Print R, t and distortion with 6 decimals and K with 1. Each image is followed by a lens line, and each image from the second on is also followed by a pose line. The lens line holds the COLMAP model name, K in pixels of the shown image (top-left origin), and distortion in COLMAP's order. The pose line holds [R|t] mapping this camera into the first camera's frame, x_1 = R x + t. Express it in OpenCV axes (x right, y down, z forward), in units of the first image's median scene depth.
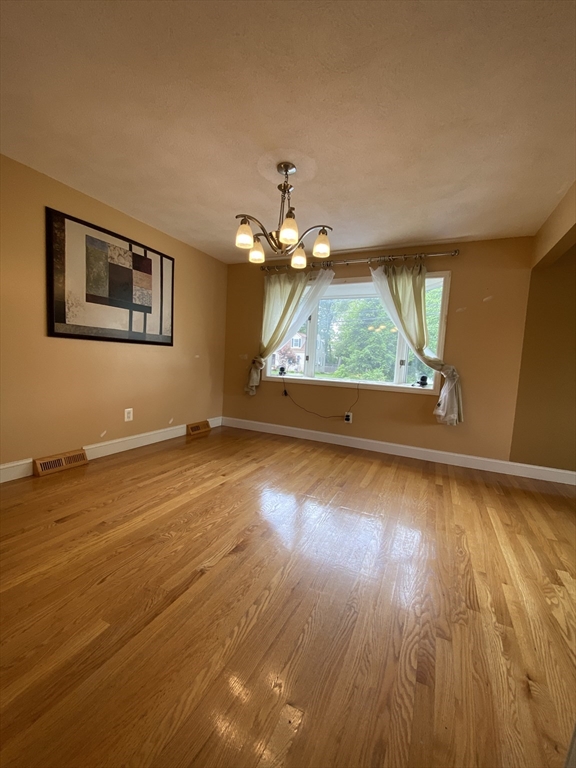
lens RADIAL K [[314.0, 0, 288.0], [0, 314.0, 384.0], [0, 0, 1]] dist [0.000143, -0.000081]
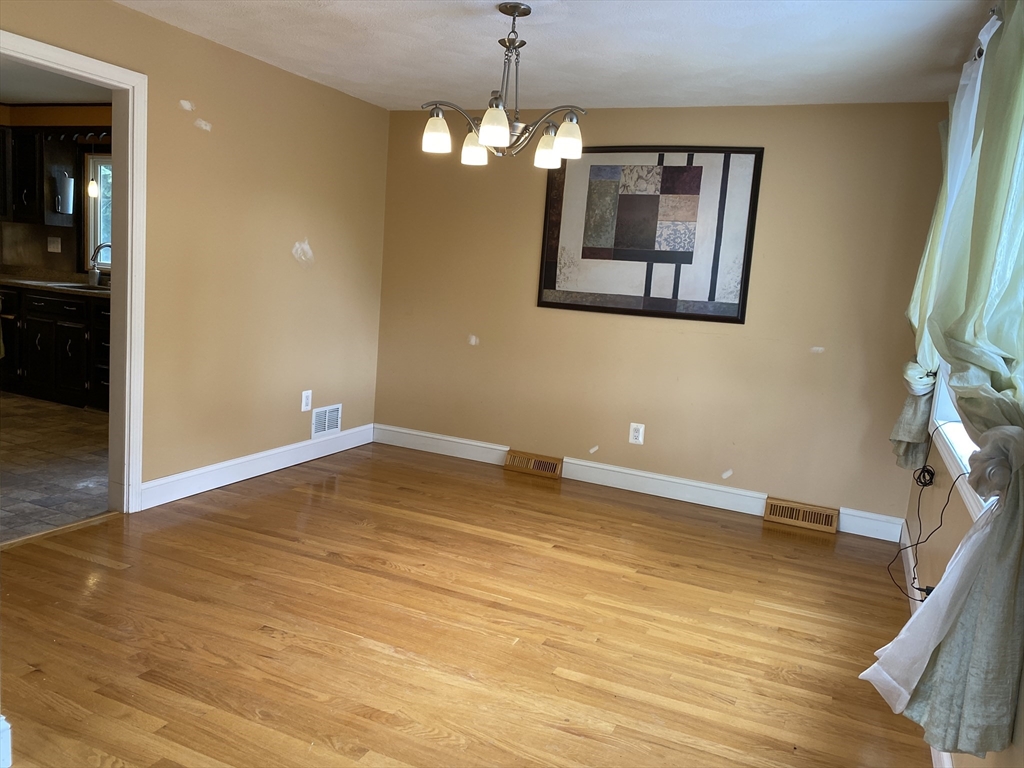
lens RADIAL K [[764.8, 0, 512.0], [0, 764.8, 384.0], [0, 0, 1]] dist [0.008374, 0.003074]
pose [[0.000381, 0.082440, -0.996596, 1.034247], [-0.151162, 0.985149, 0.081436, -0.086896], [0.988509, 0.150616, 0.012837, 0.783063]]
